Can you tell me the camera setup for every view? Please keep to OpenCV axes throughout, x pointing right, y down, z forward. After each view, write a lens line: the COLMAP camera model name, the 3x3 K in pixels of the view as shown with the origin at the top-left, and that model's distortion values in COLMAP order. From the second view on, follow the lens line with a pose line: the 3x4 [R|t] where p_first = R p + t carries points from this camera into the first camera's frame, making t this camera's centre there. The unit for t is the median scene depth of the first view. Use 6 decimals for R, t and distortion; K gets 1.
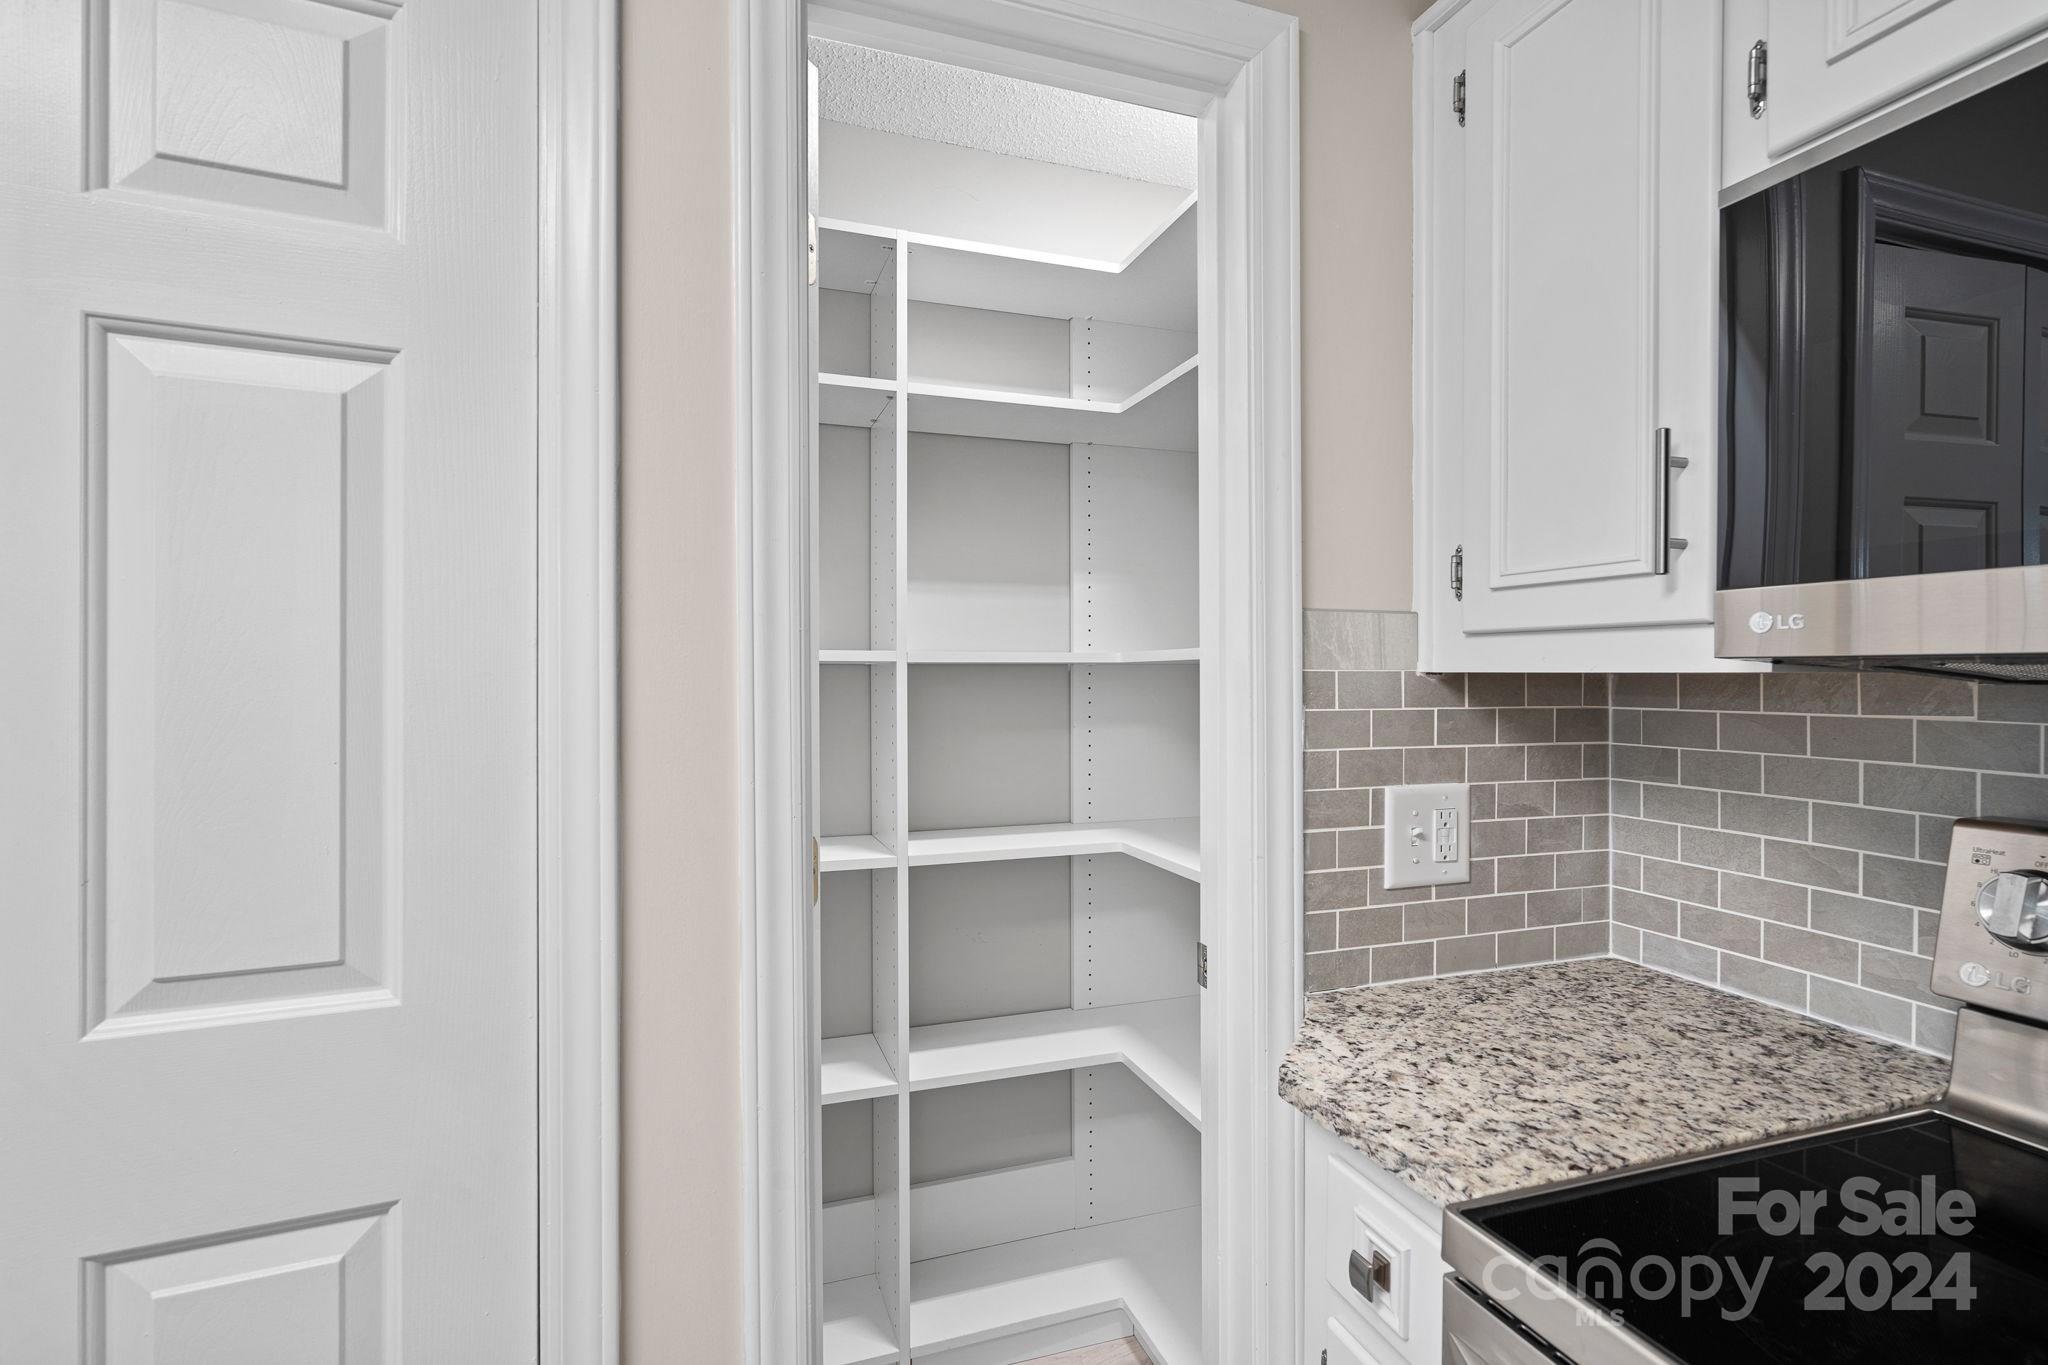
lens RADIAL K [[938.2, 0, 1018.9], [0, 938.2, 692.8], [0, 0, 1]] dist [-0.001320, -0.000144]
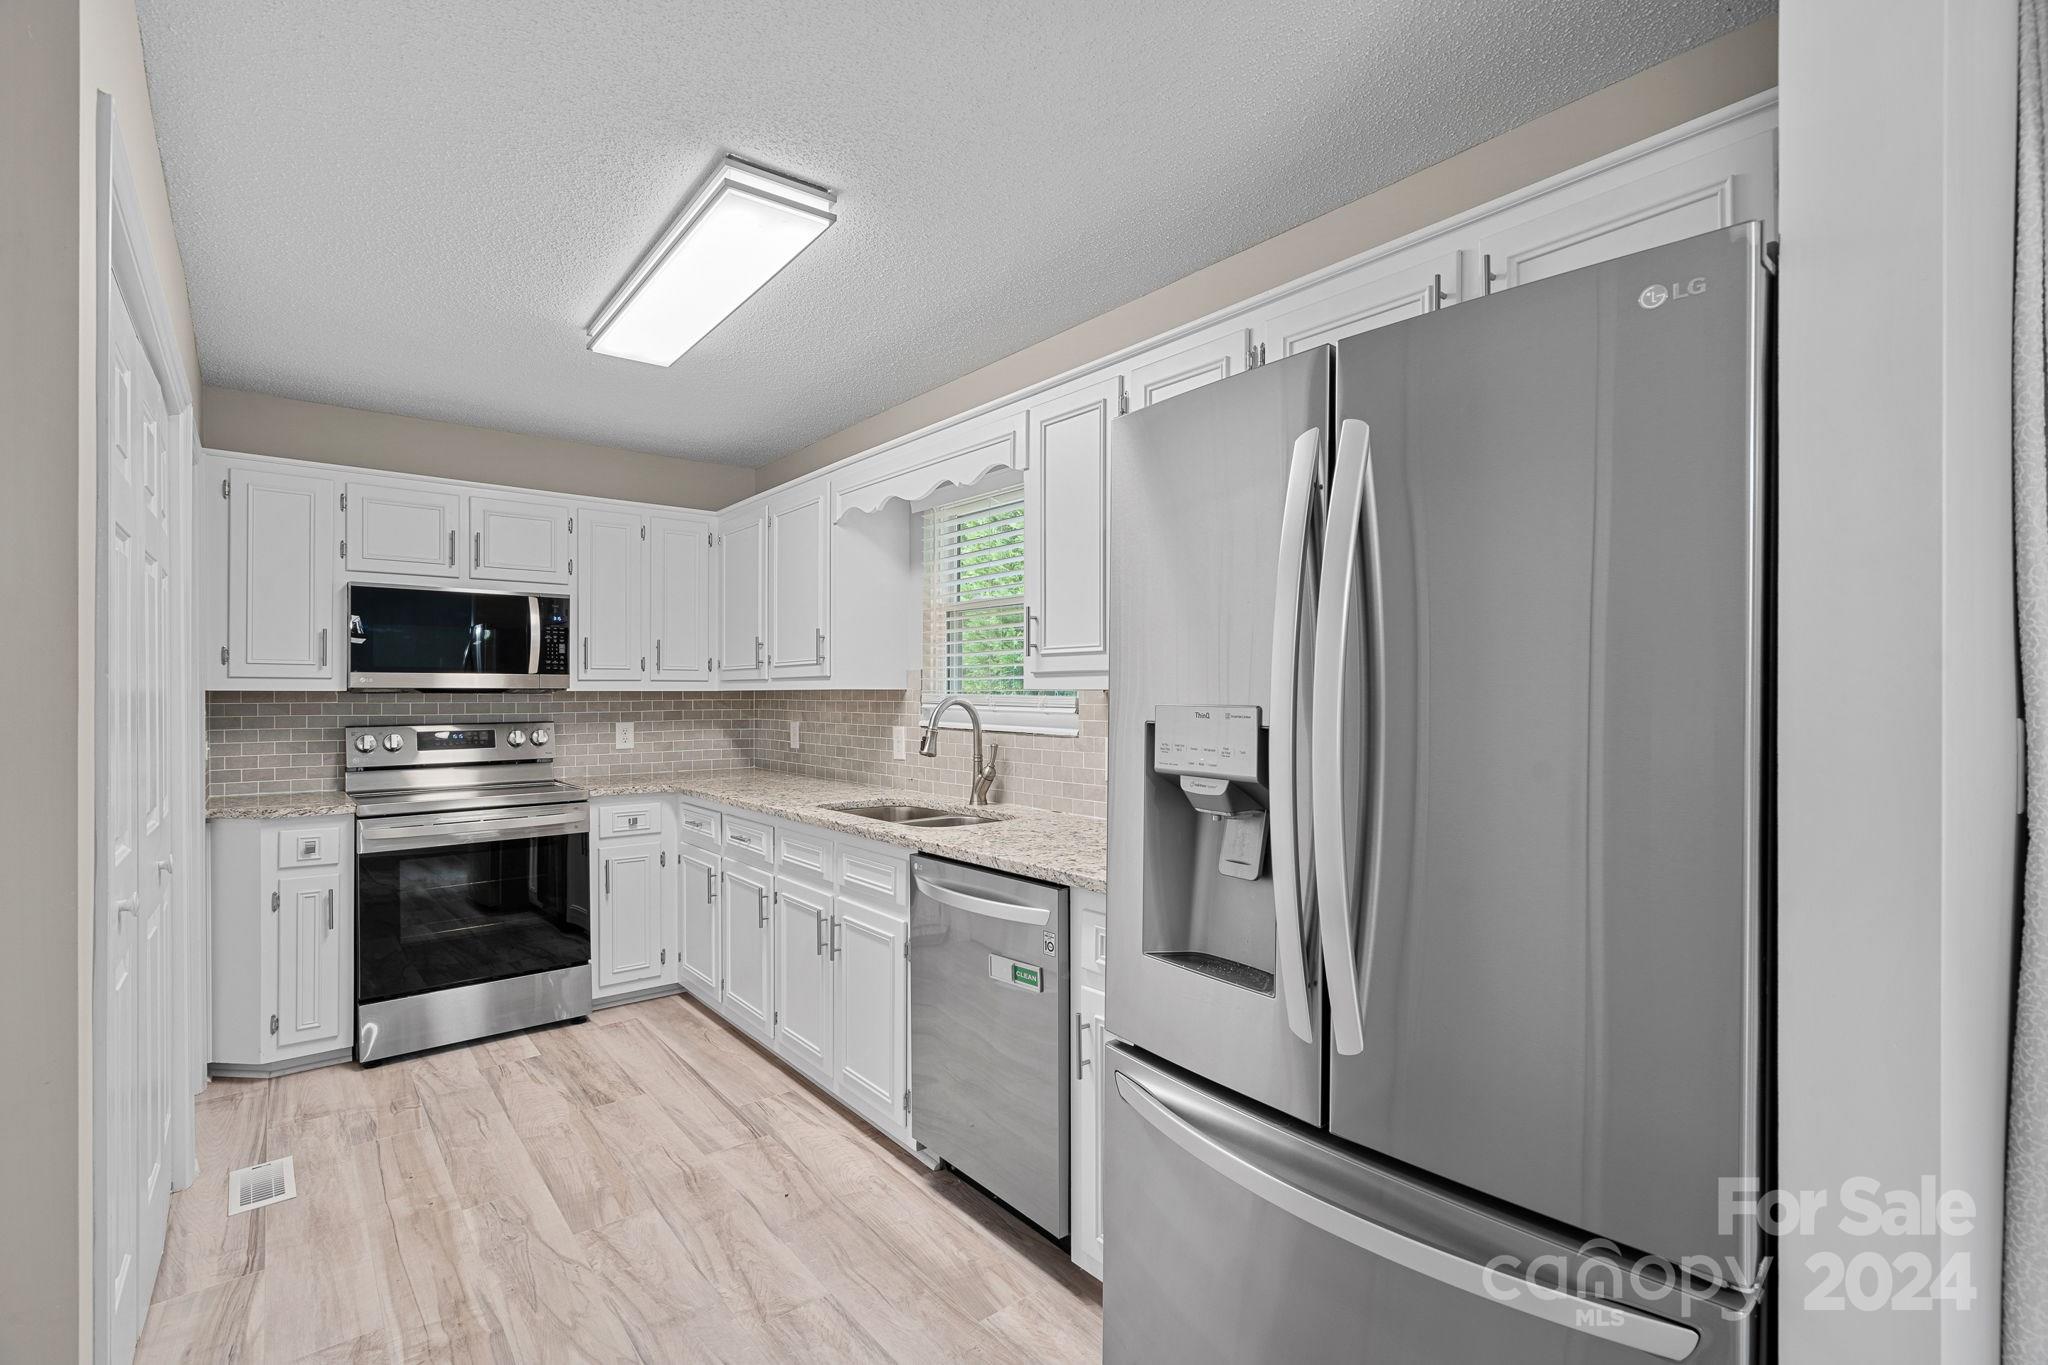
lens RADIAL K [[938.2, 0, 1018.9], [0, 938.2, 692.8], [0, 0, 1]] dist [-0.001320, -0.000144]
pose [[-0.331065, -0.003371, 0.943602, -3.274003], [0.017294, 0.999804, 0.009639, -0.001777], [-0.943449, 0.019510, -0.330942, -0.366924]]
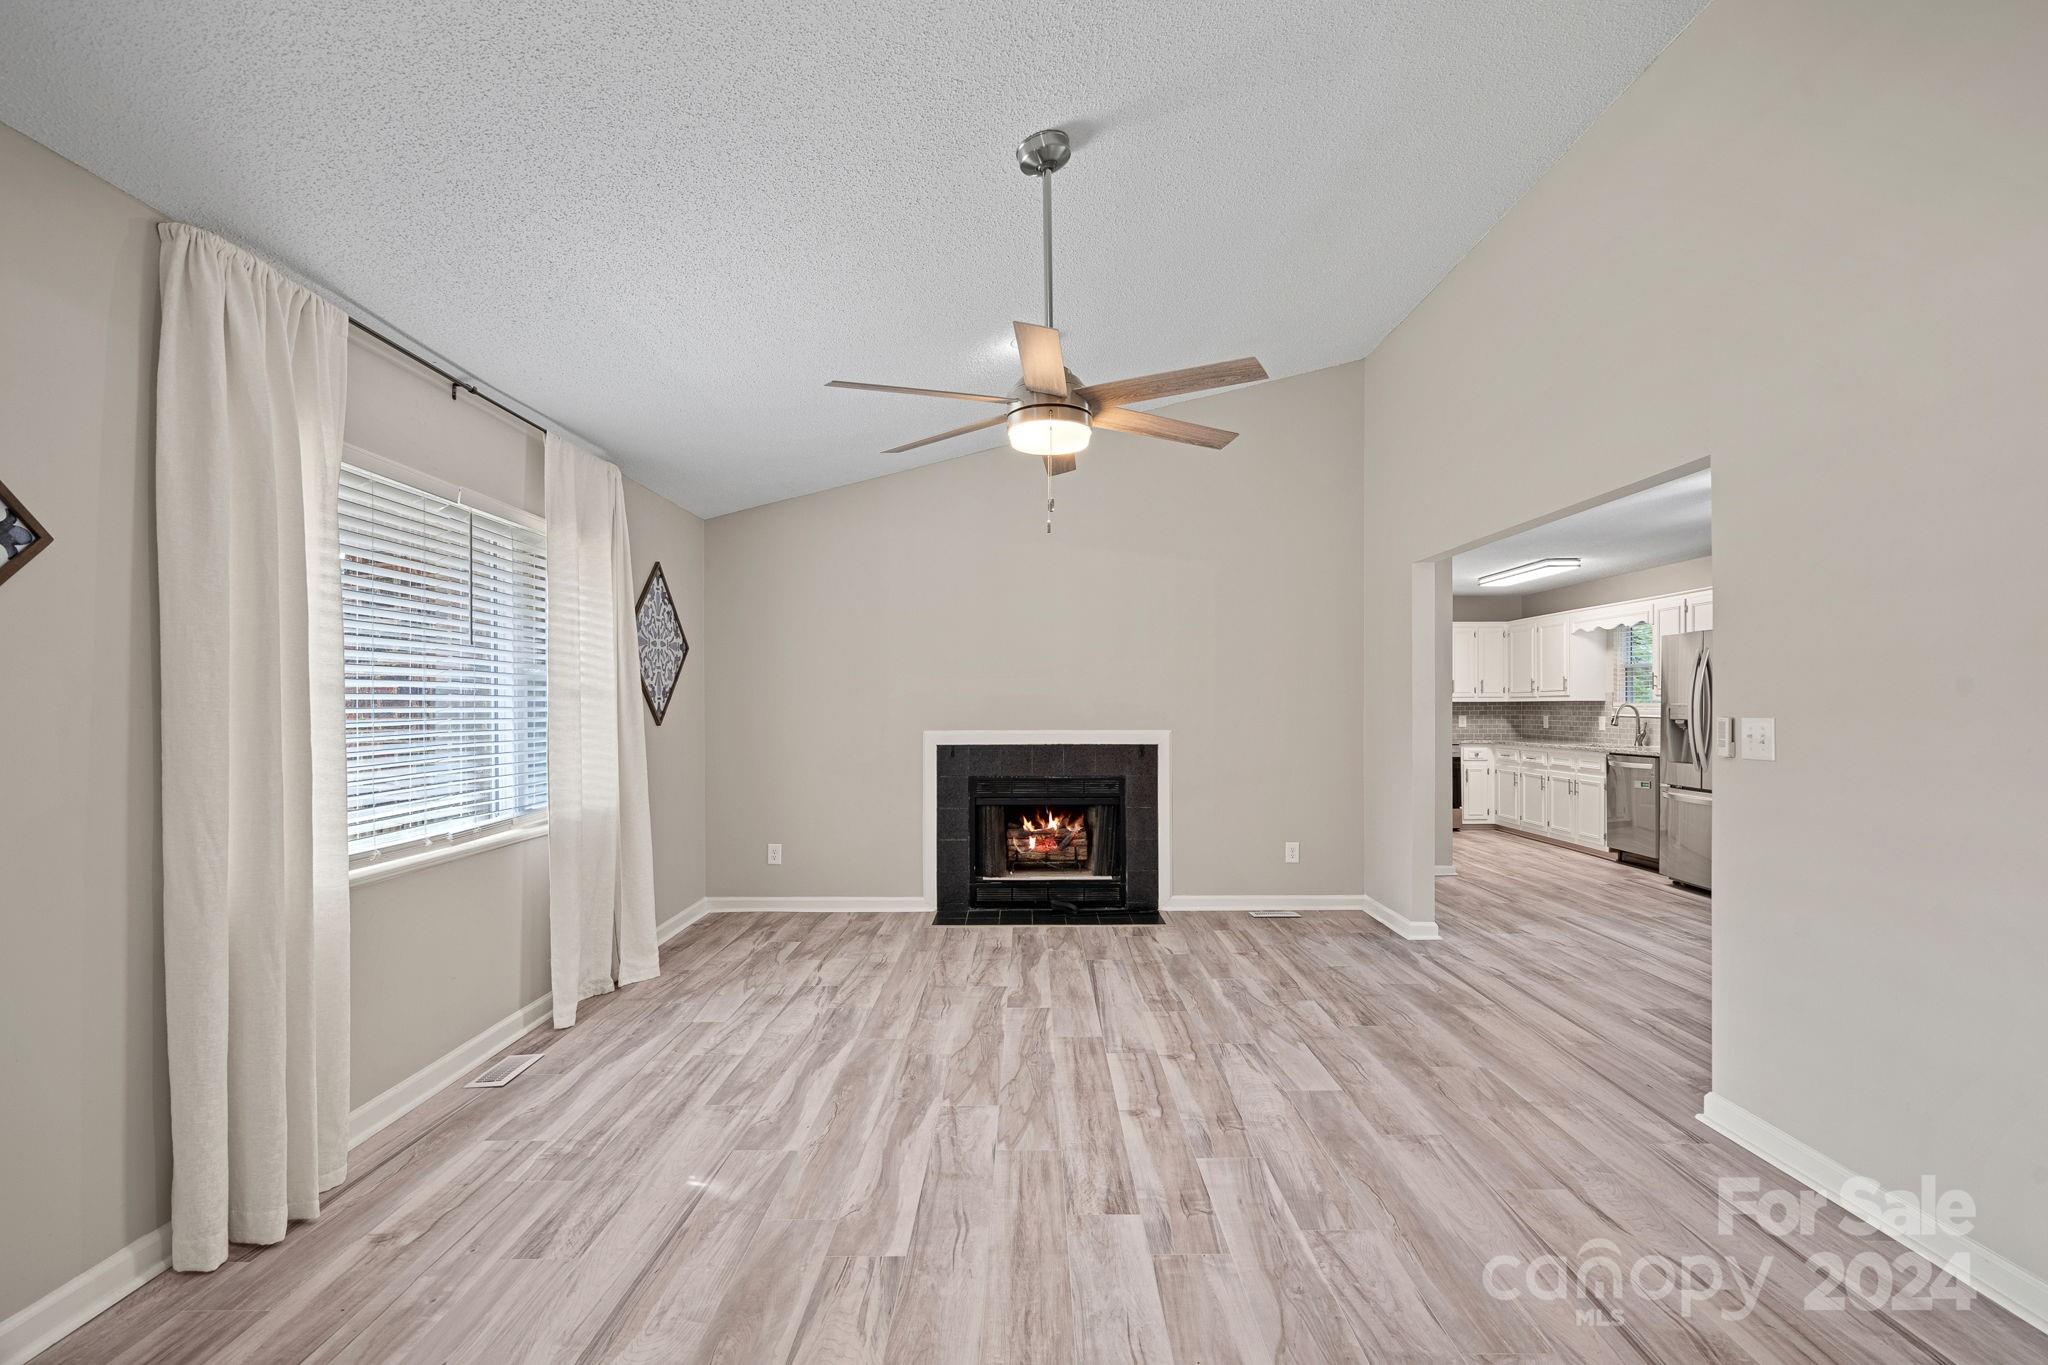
lens RADIAL K [[938.2, 0, 1018.9], [0, 938.2, 692.8], [0, 0, 1]] dist [-0.001320, -0.000144]
pose [[0.340220, 0.007369, 0.940317, -7.414377], [0.018425, 0.999725, -0.014501, -0.023258], [-0.940165, 0.022259, 0.339991, 0.508474]]
